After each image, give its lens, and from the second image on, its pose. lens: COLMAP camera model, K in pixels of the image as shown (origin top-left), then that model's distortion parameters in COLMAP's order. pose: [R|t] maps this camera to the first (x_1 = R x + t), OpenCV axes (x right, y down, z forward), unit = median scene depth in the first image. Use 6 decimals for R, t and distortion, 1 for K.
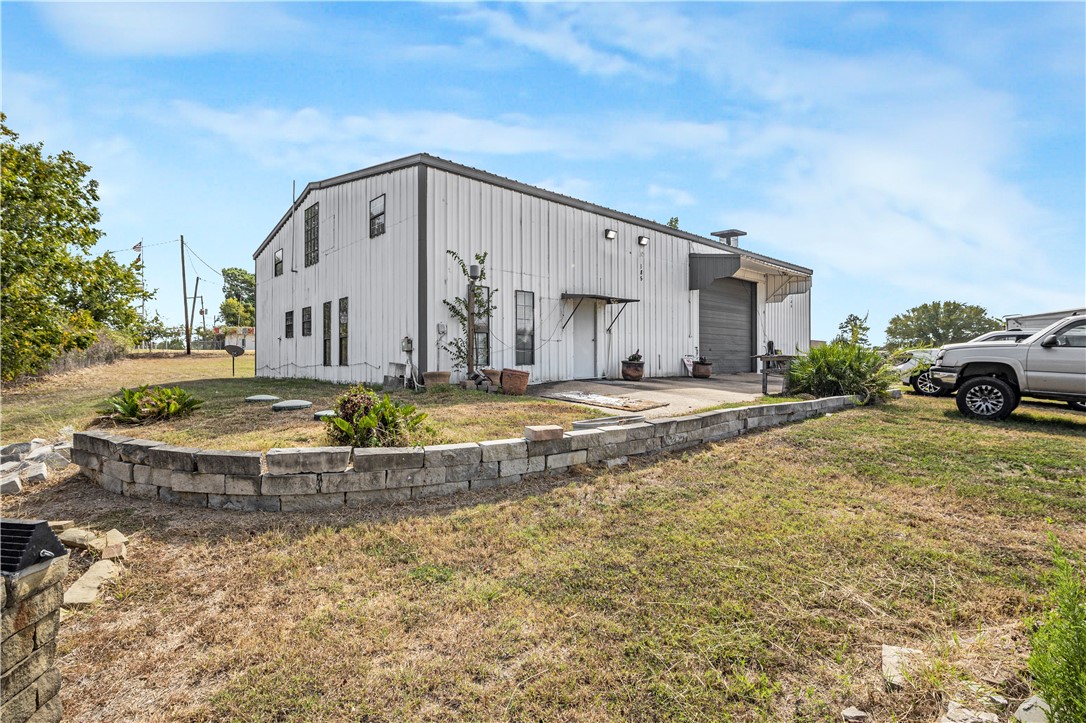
lens RADIAL K [[486.0, 0, 533.4], [0, 486.0, 350.7], [0, 0, 1]] dist [-0.003633, -0.000818]
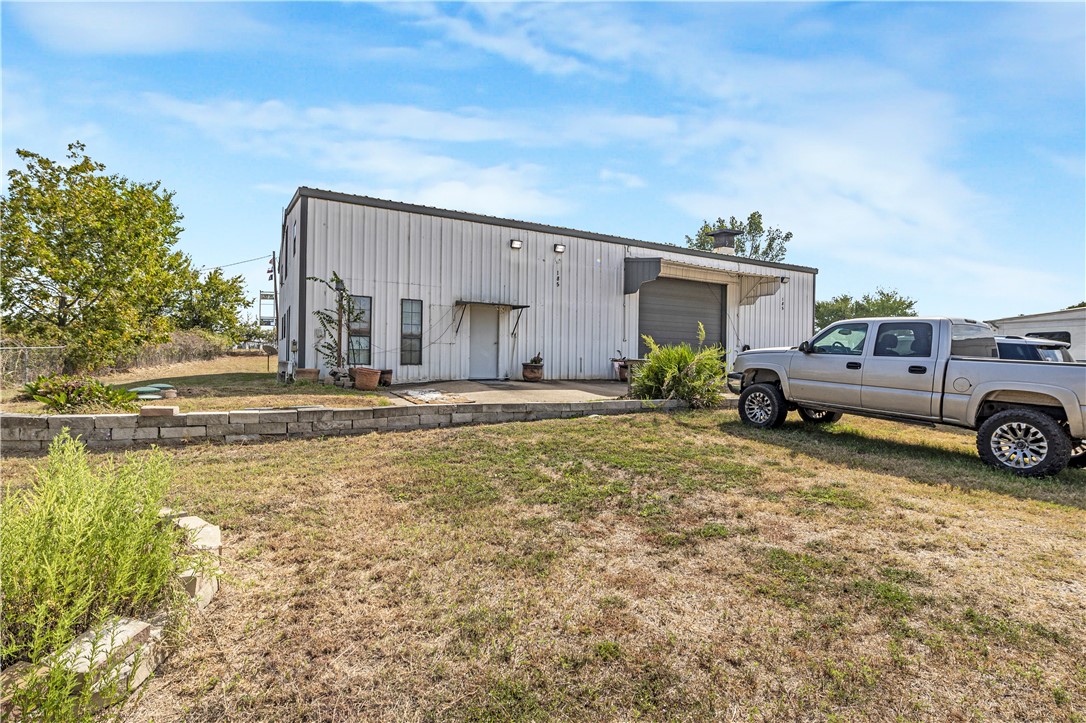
lens RADIAL K [[486.0, 0, 539.7], [0, 486.0, 360.0], [0, 0, 1]] dist [-0.003633, -0.000818]
pose [[0.974503, 0.014301, -0.223920, 0.472392], [-0.011070, 0.999816, 0.015675, -0.002843], [0.224103, -0.012797, 0.974481, -0.031302]]
